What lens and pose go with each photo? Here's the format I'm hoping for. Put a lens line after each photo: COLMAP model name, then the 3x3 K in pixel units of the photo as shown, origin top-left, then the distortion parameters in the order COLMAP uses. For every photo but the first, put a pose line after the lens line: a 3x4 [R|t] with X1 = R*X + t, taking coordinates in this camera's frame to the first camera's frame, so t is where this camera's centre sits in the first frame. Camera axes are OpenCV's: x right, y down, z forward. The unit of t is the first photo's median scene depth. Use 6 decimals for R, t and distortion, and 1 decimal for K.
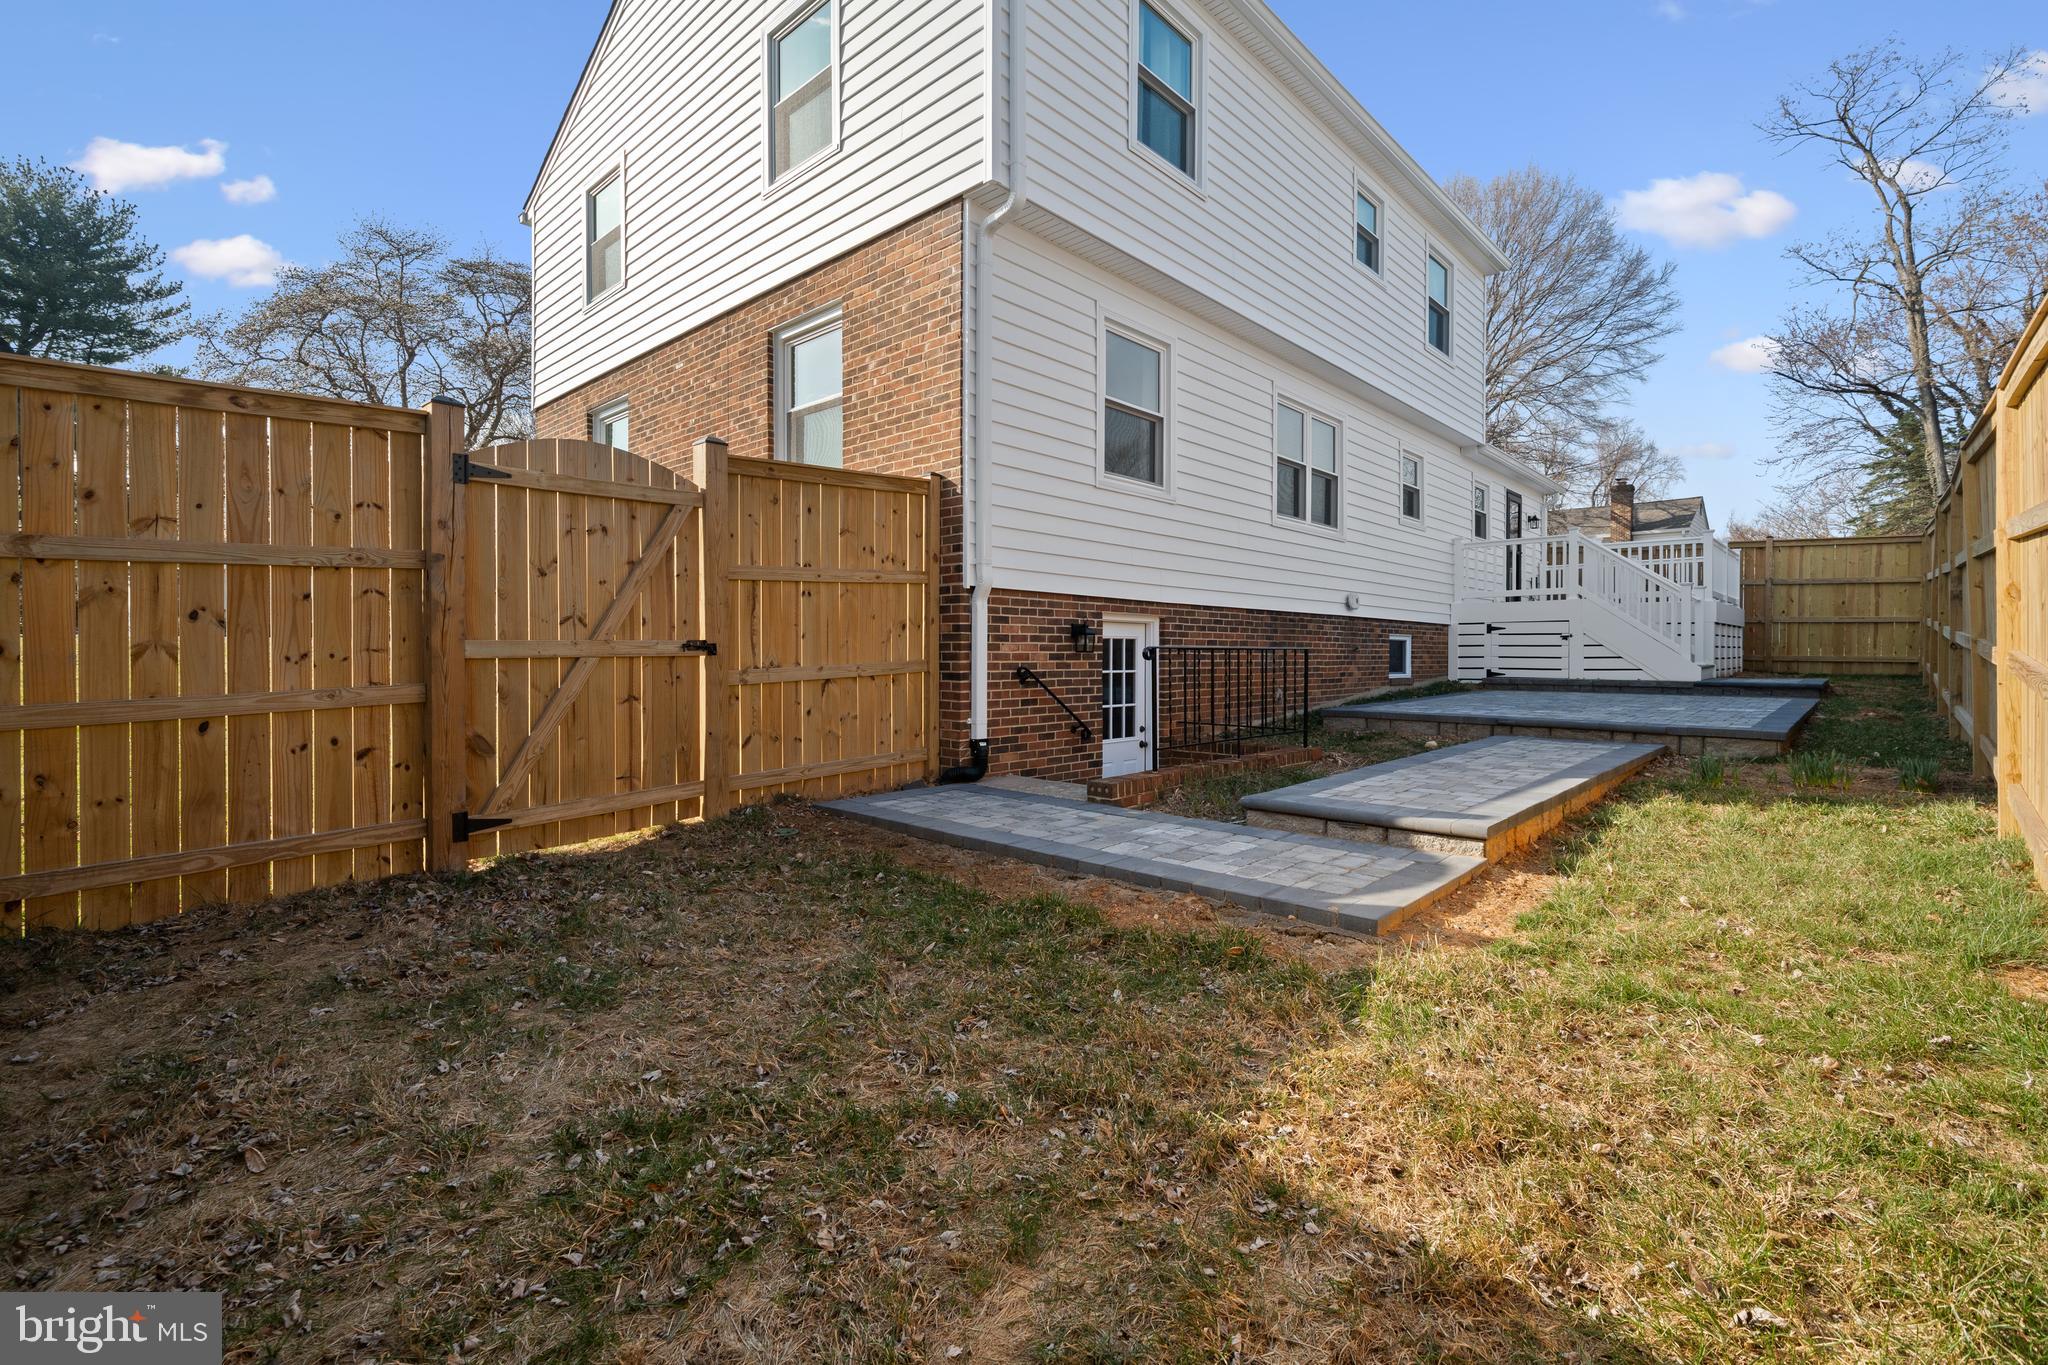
lens RADIAL K [[912.0, 0, 985.3], [0, 912.0, 672.2], [0, 0, 1]] dist [0.000614, 0.000153]
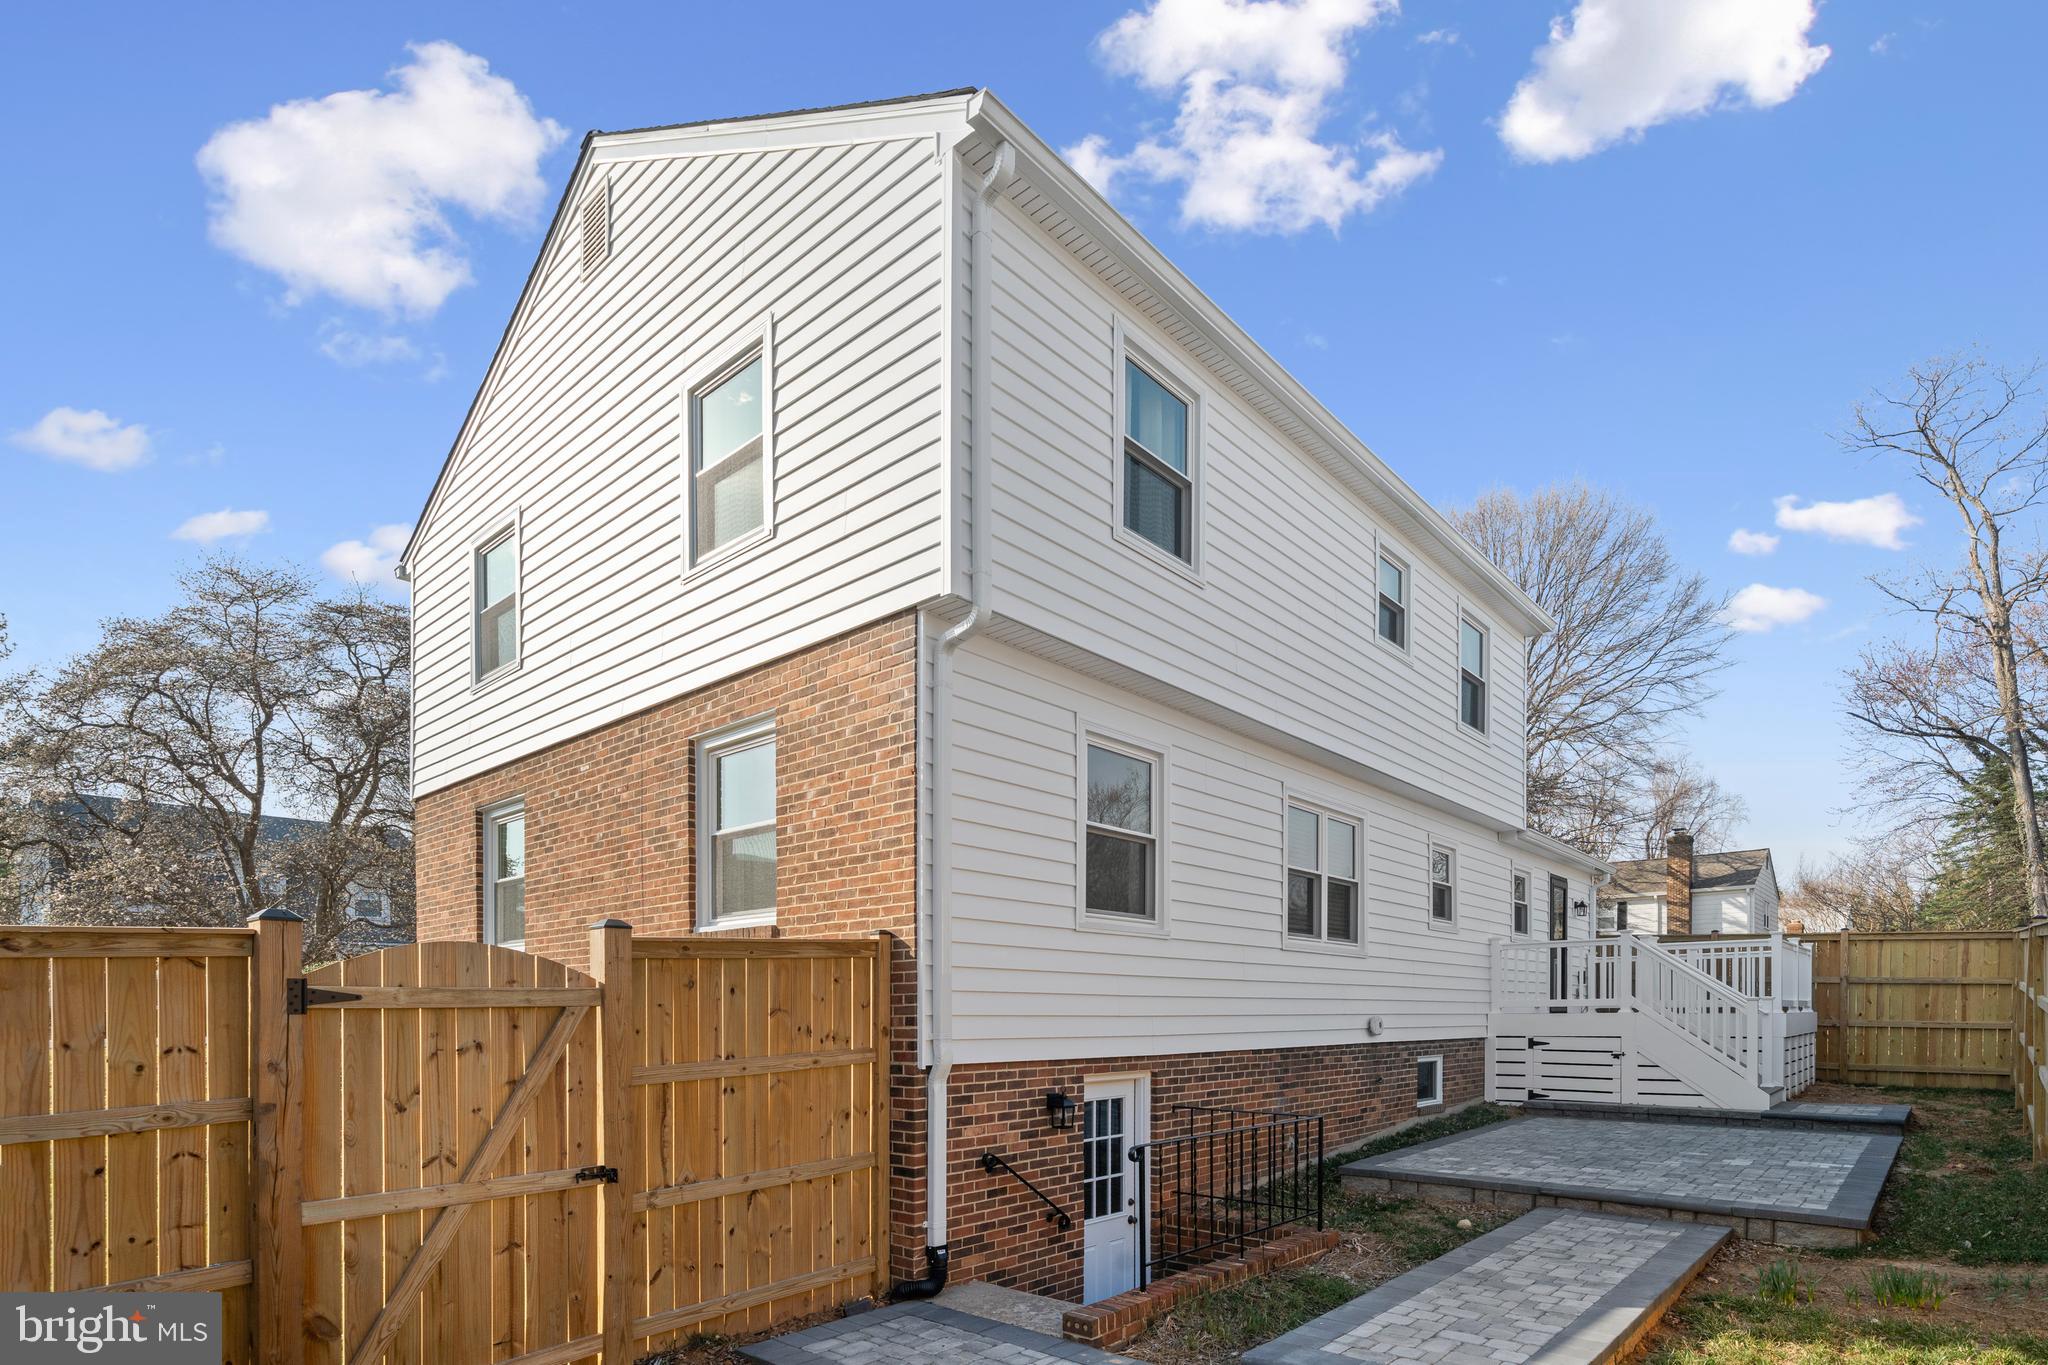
lens RADIAL K [[992.9, 0, 1024.0], [0, 992.9, 682.5], [0, 0, 1]] dist [0.001265, 0.000511]
pose [[0.999554, -0.000560, 0.029865, 0.044479], [0.000616, 0.999998, -0.001873, -0.424785], [-0.029864, 0.001890, 0.999552, 0.072089]]
